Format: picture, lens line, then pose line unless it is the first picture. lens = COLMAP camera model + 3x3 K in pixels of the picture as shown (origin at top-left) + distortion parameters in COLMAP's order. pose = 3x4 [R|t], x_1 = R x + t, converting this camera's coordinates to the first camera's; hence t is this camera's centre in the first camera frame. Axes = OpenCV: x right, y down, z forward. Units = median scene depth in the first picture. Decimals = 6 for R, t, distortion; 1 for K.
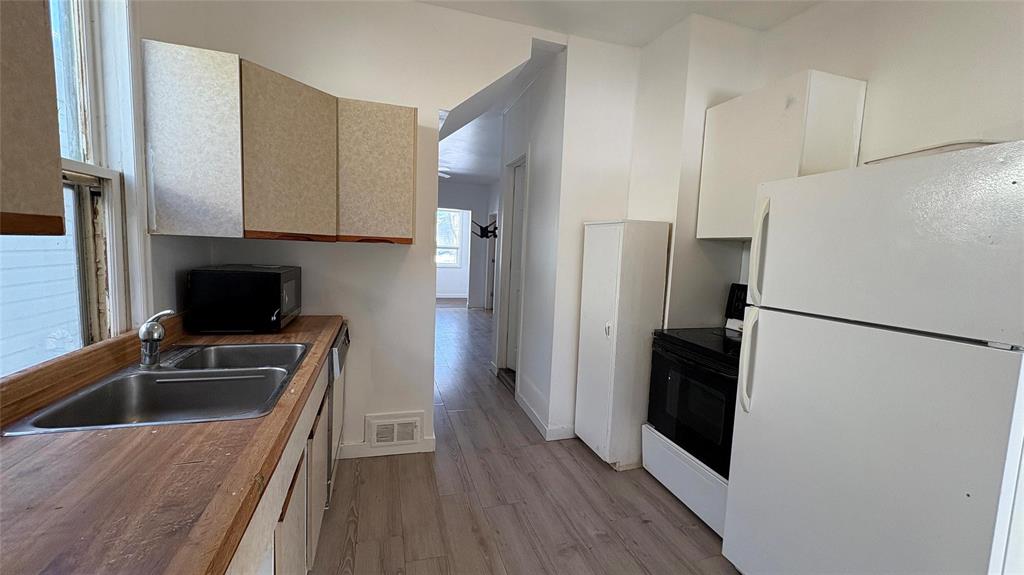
lens RADIAL K [[409.5, 0, 514.3], [0, 409.5, 286.5], [0, 0, 1]] dist [0.002229, 0.000083]
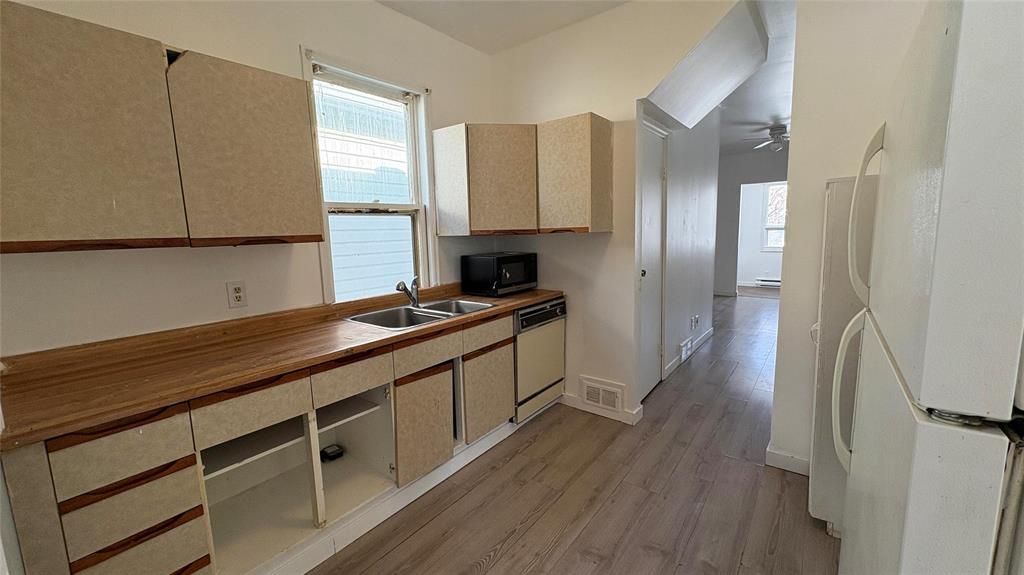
lens RADIAL K [[409.5, 0, 508.0], [0, 409.5, 287.1], [0, 0, 1]] dist [0.002229, 0.000083]
pose [[0.562713, 0.053064, -0.824948, 0.602096], [-0.027013, 0.998585, 0.045807, 0.005301], [0.826211, -0.003492, 0.563350, 0.168295]]
